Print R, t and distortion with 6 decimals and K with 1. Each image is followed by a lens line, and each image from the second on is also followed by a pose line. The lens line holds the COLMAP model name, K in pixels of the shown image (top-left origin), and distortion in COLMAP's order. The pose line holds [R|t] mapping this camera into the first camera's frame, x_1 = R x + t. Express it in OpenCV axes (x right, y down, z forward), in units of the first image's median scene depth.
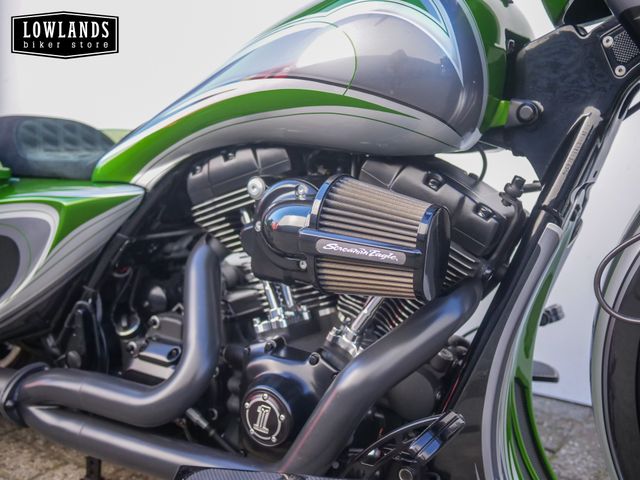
lens RADIAL K [[735.1, 0, 319.6], [0, 735.1, 239.0], [0, 0, 1]] dist [-0.002973, 0.000000]
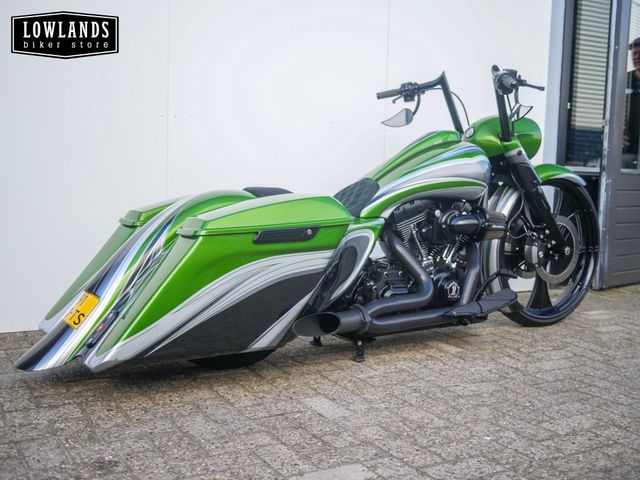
lens RADIAL K [[735.1, 0, 321.9], [0, 735.1, 241.9], [0, 0, 1]] dist [-0.002973, 0.000000]
pose [[0.411250, -0.101611, 0.905841, -2.696095], [0.125460, 0.990619, 0.054161, -0.160314], [-0.902847, 0.091373, 0.420141, 0.198273]]
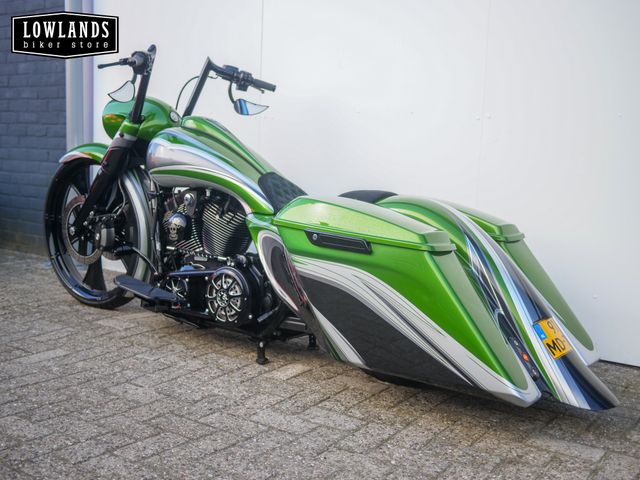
lens RADIAL K [[735.1, 0, 319.6], [0, 735.1, 242.6], [0, 0, 1]] dist [-0.002973, 0.000000]
pose [[0.999880, 0.010236, -0.011647, 0.124221], [-0.010657, 0.999272, -0.036644, 0.115436], [0.011263, 0.036764, 0.999261, -1.395810]]
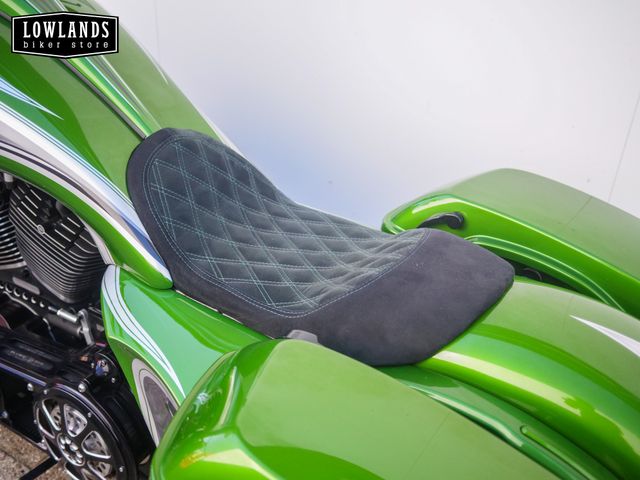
lens RADIAL K [[735.1, 0, 318.0], [0, 735.1, 236.3], [0, 0, 1]] dist [-0.002973, 0.000000]
pose [[0.998436, -0.010643, 0.054888, 0.076157], [-0.012263, 0.916123, 0.400709, -0.489210], [-0.054549, -0.400755, 0.914560, 0.181340]]
